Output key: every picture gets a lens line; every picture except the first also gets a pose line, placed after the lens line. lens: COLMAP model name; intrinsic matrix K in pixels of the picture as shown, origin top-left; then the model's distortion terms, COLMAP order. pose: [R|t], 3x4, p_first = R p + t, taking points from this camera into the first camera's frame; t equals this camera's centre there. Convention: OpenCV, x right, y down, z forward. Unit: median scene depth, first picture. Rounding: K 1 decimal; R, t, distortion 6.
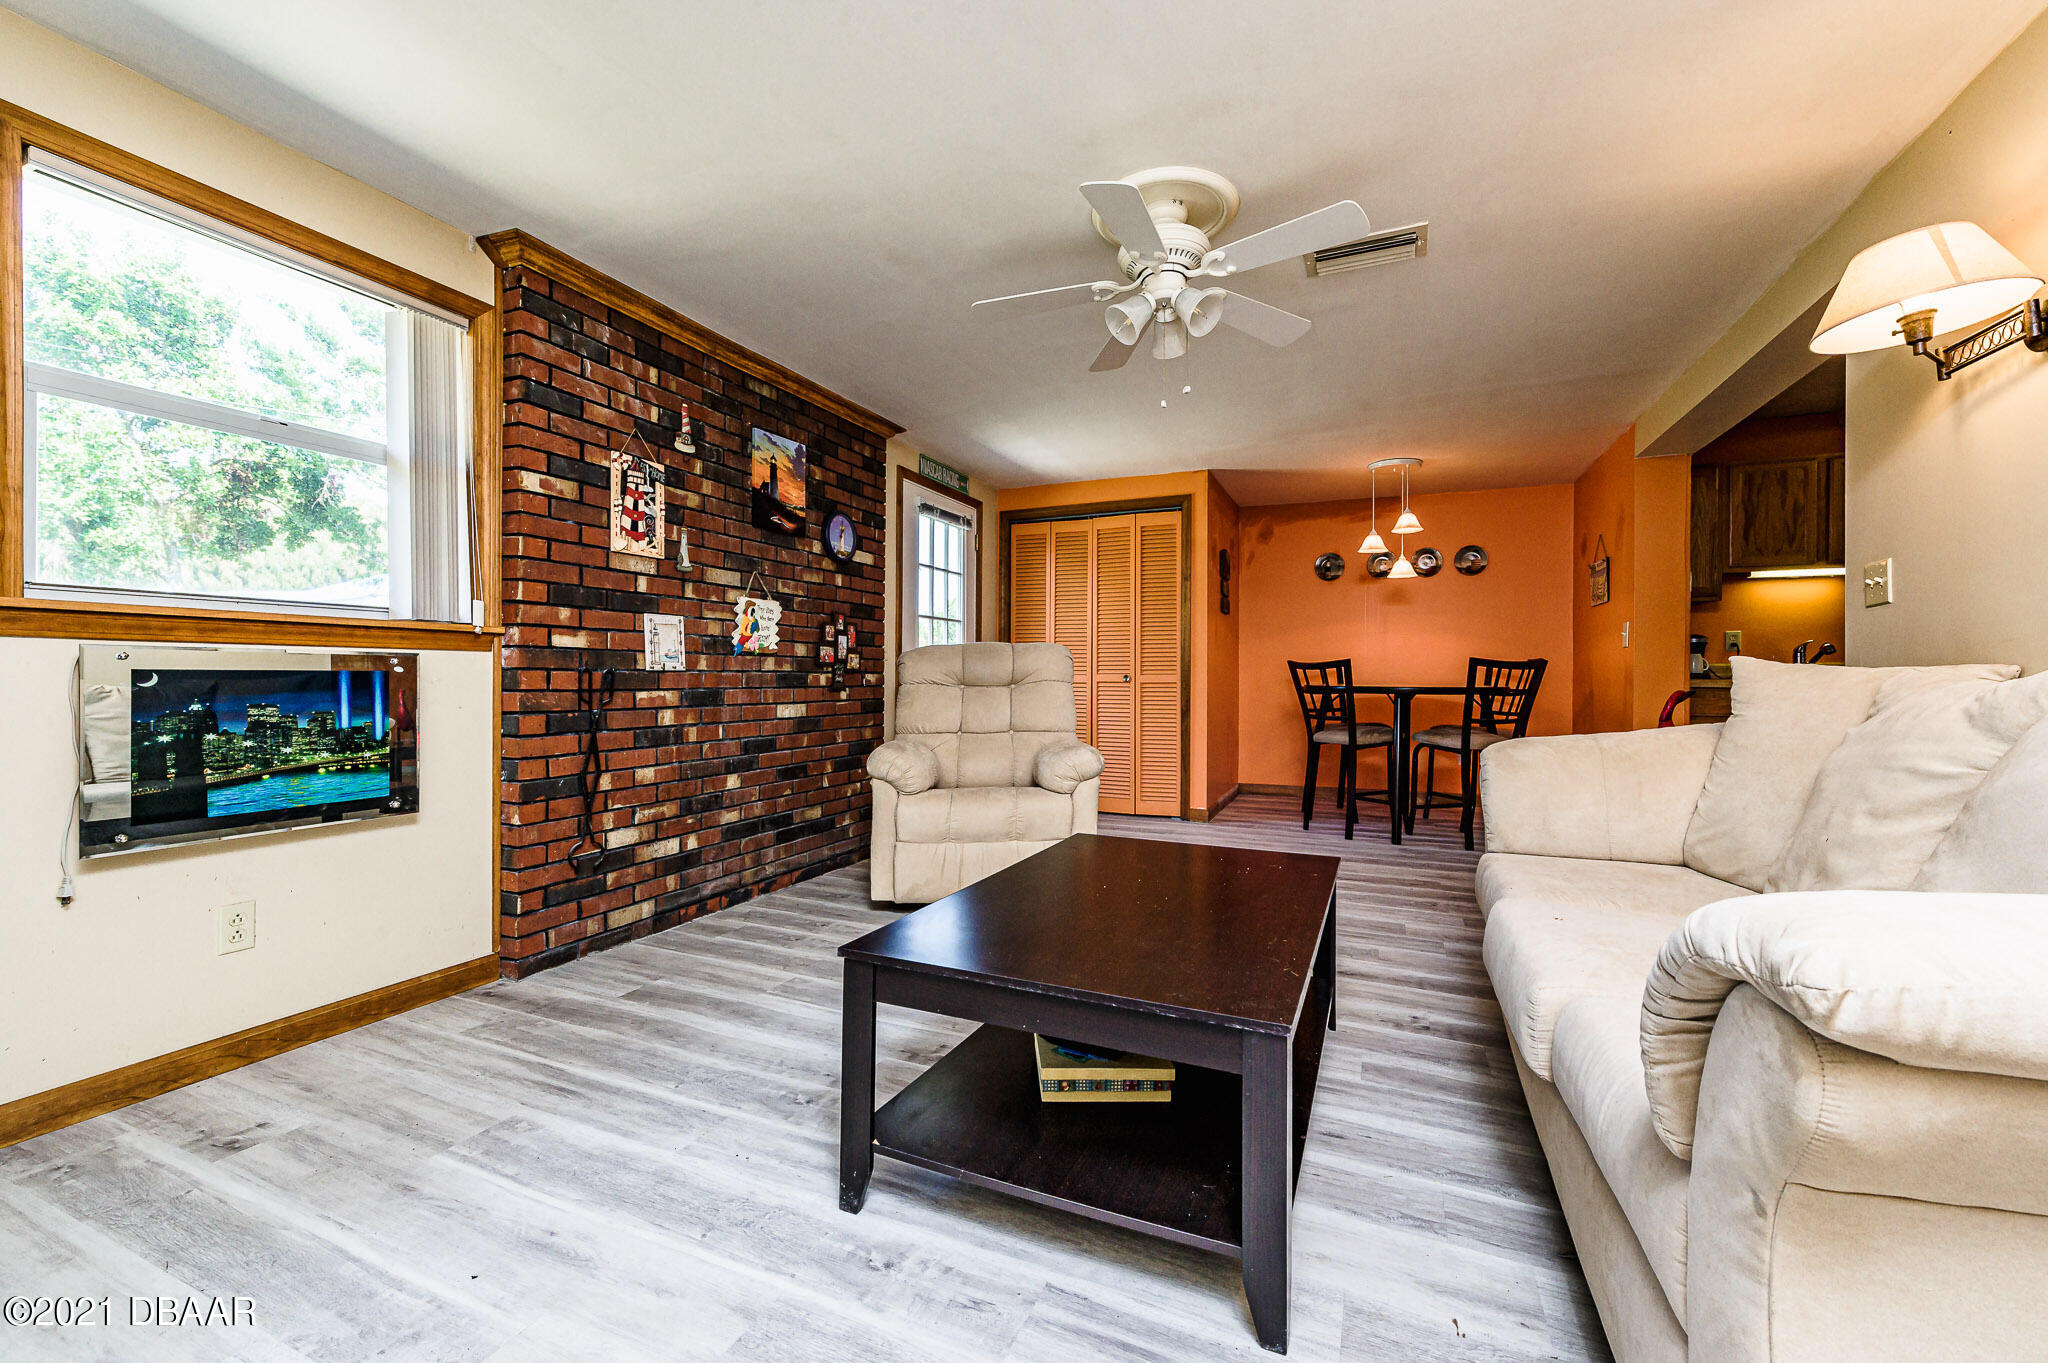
lens RADIAL K [[804.6, 0, 1021.7], [0, 804.6, 679.7], [0, 0, 1]] dist [0.001676, 0.000287]
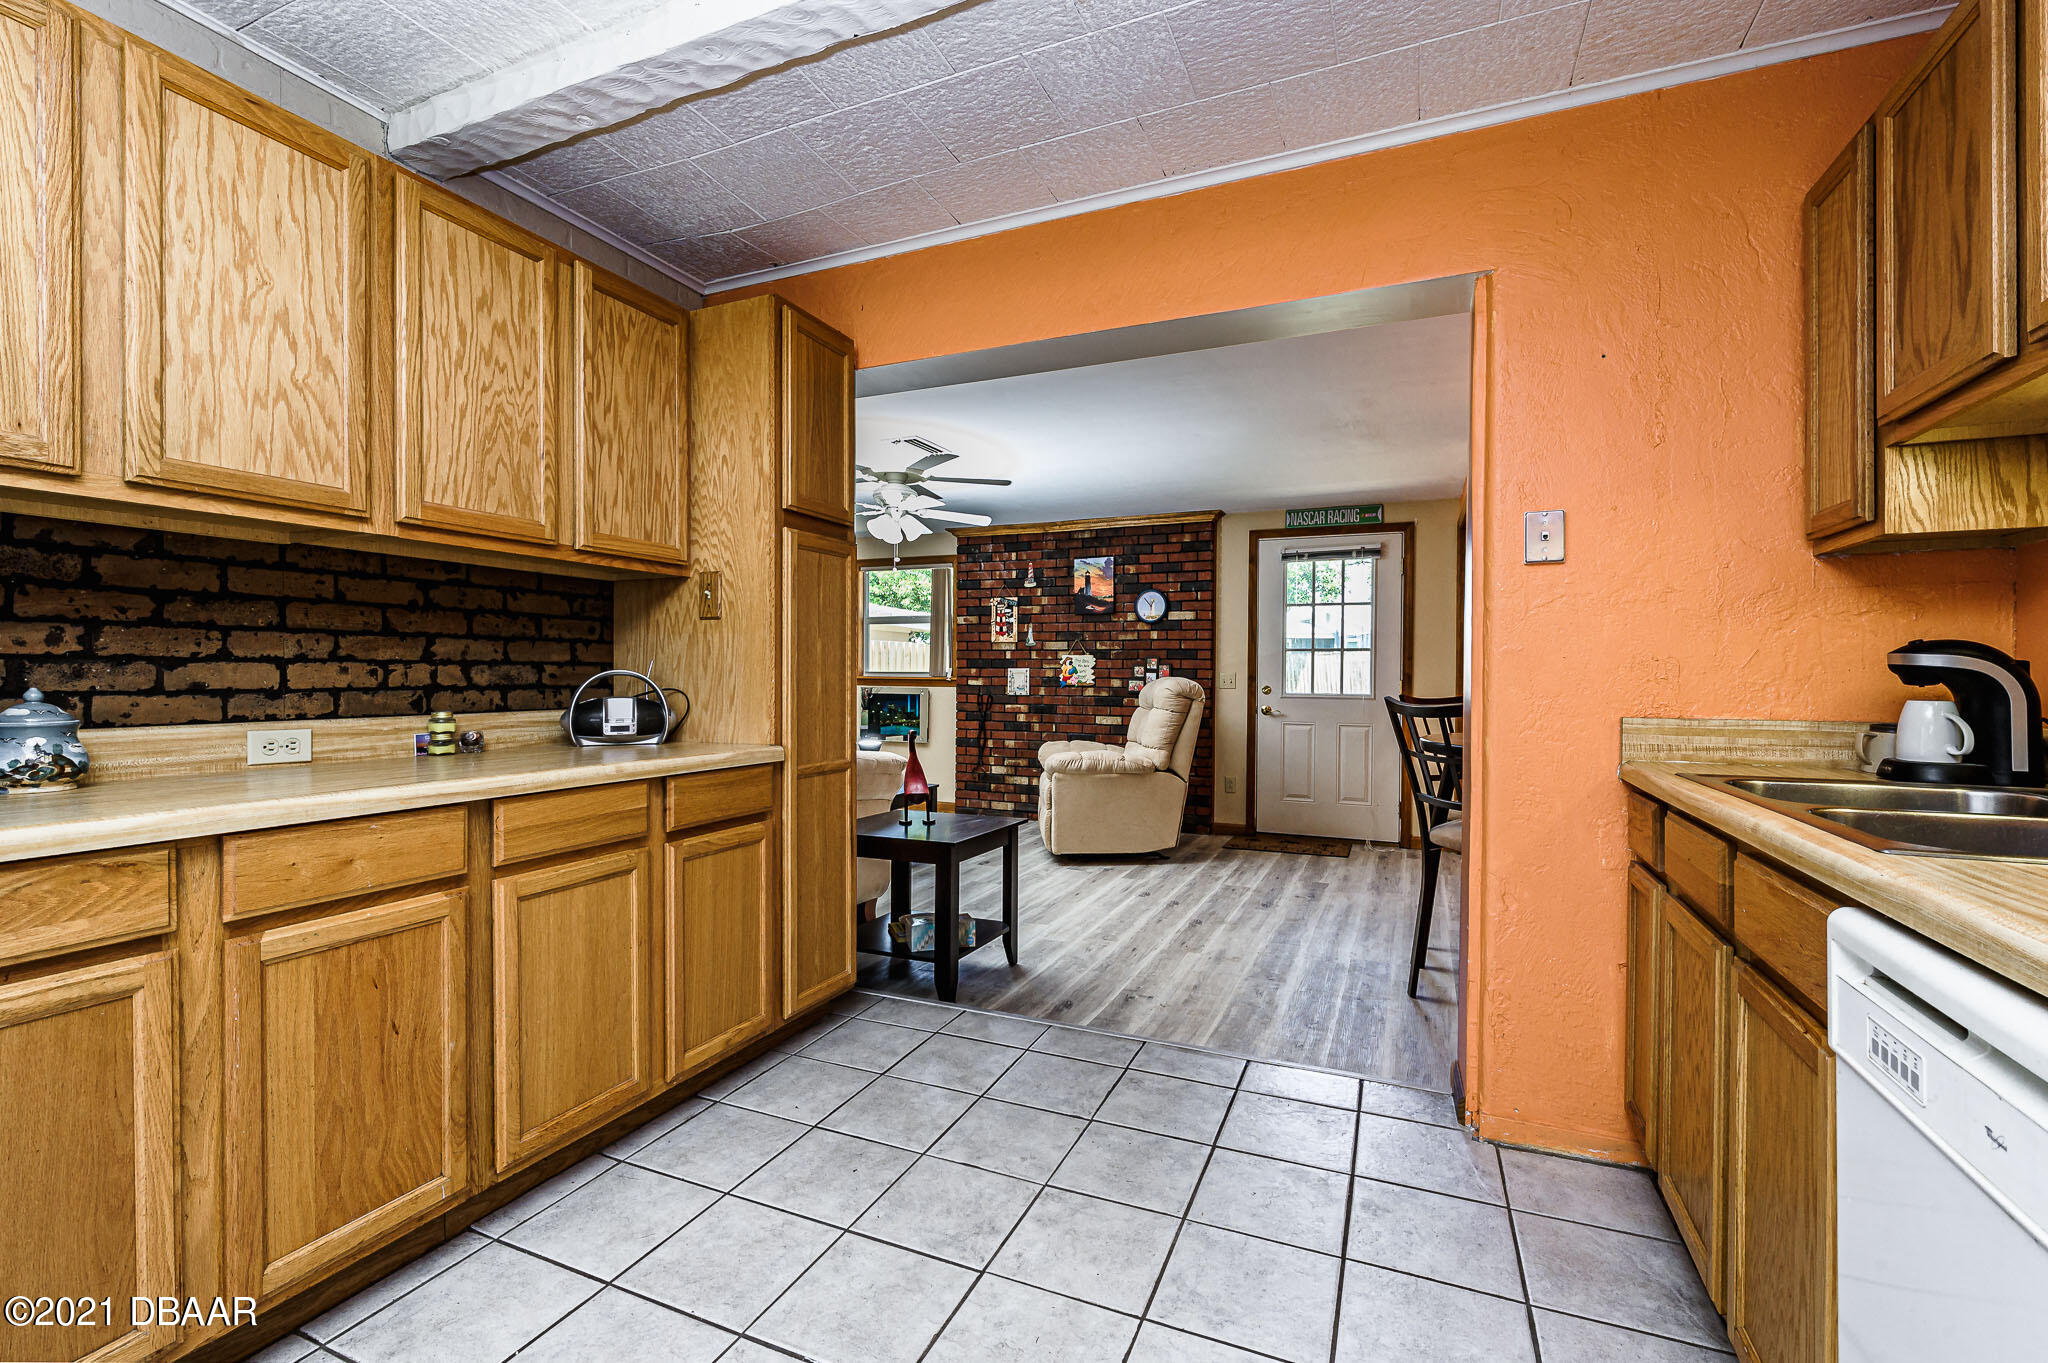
lens RADIAL K [[880.0, 0, 1031.7], [0, 880.0, 683.2], [0, 0, 1]] dist [-0.005294, -0.001084]
pose [[0.012483, 0.004346, -0.999913, 1.626373], [-0.015041, 0.999878, 0.004158, -0.045990], [0.999809, 0.014987, 0.012547, 0.890104]]
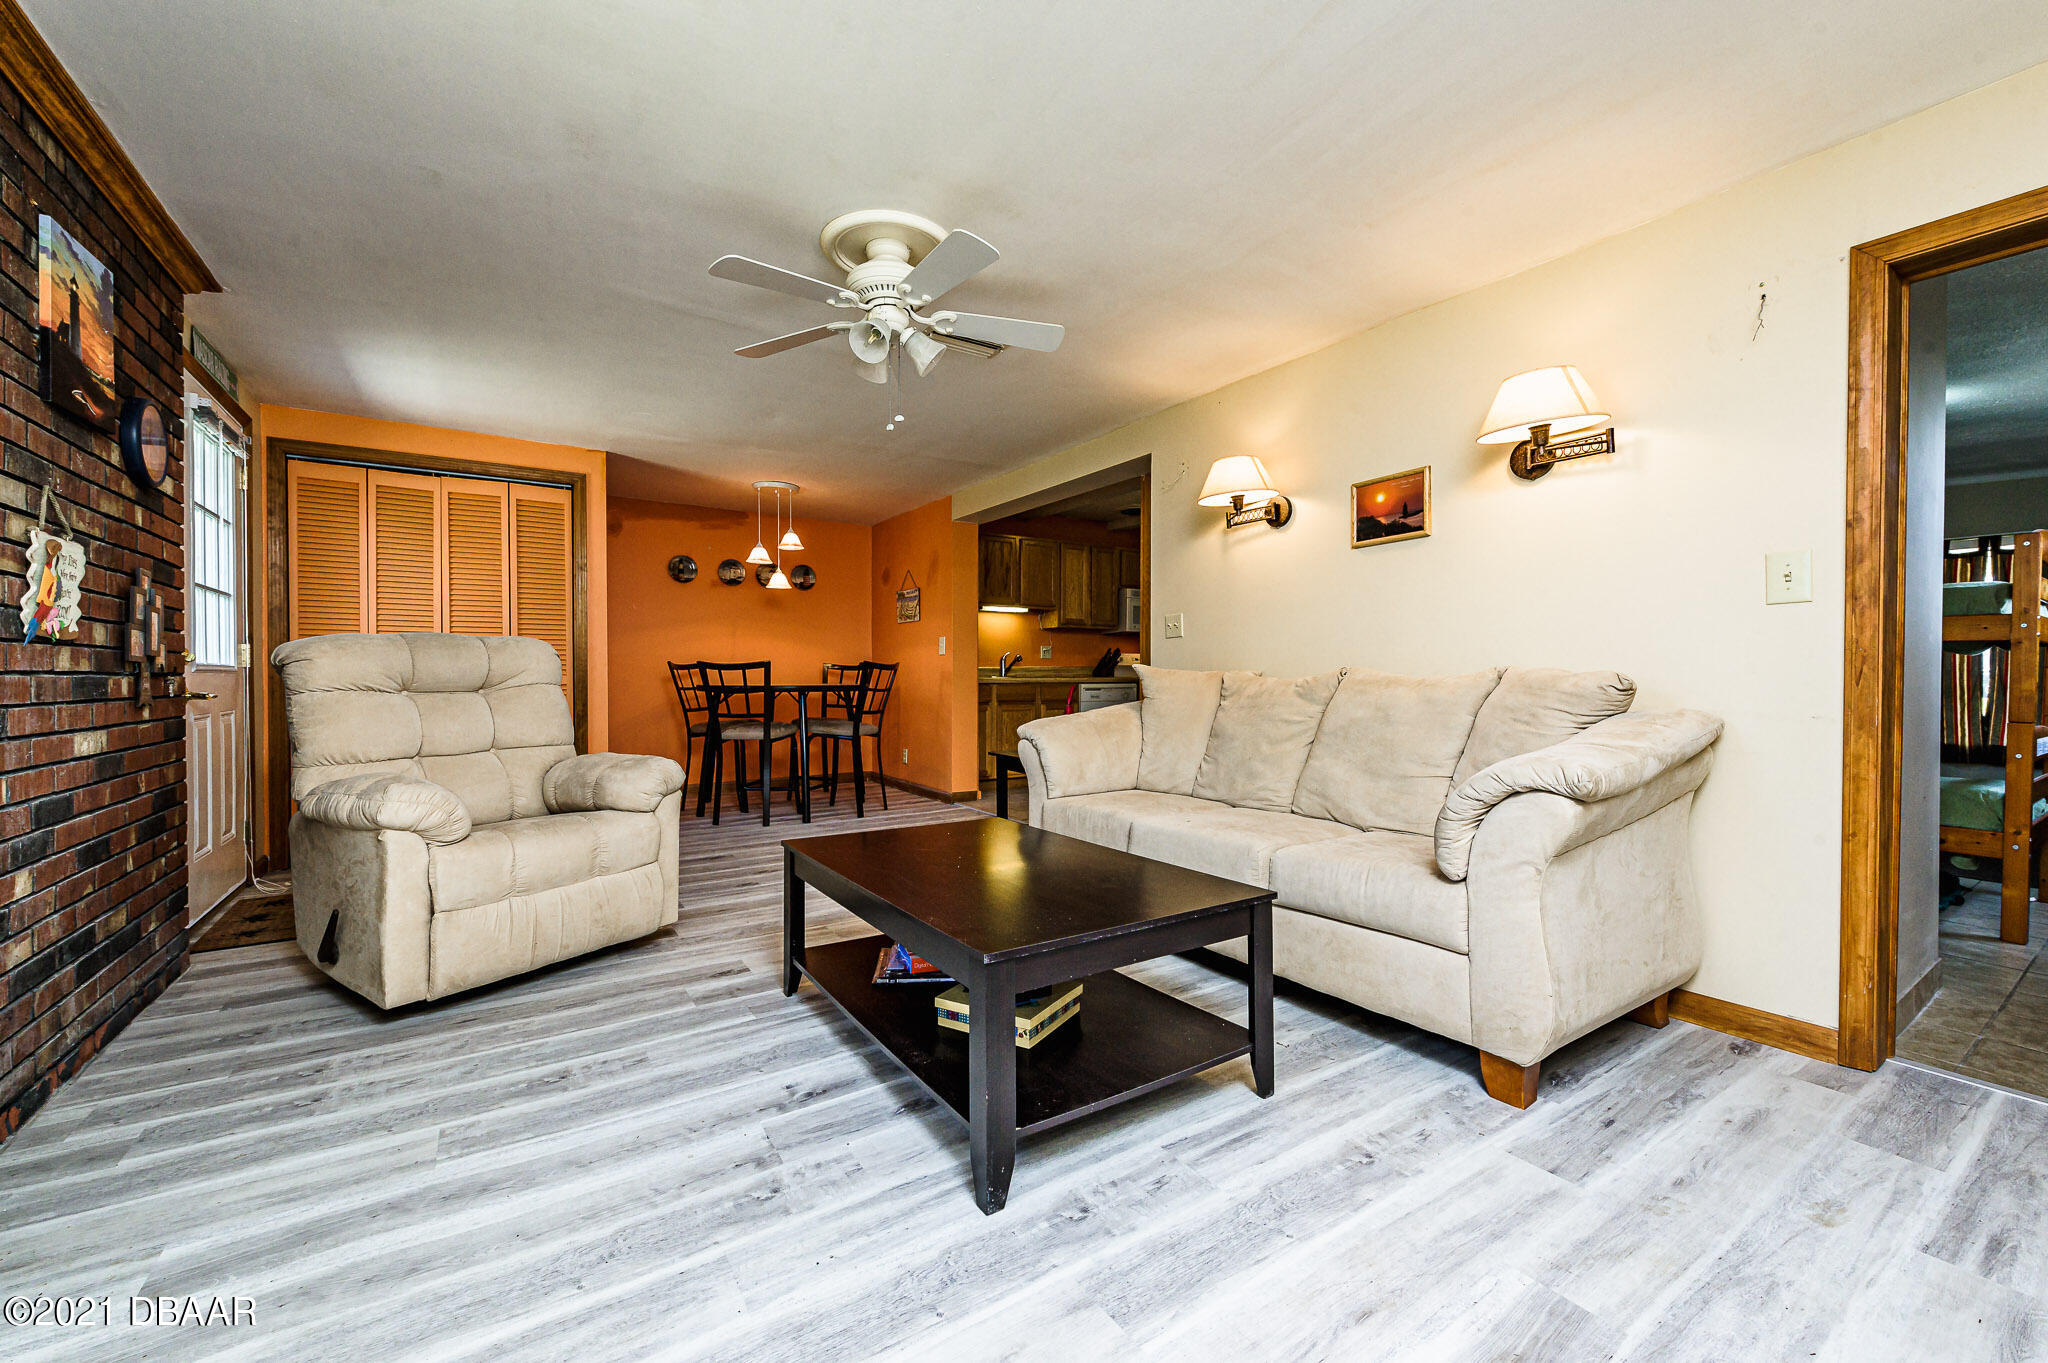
lens RADIAL K [[804.6, 0, 992.9], [0, 804.6, 688.2], [0, 0, 1]] dist [0.001676, 0.000287]
pose [[0.559798, -0.016577, 0.828463, -0.432039], [0.006804, 0.999858, 0.015409, -0.004190], [-0.828601, -0.002989, 0.559831, 0.182765]]
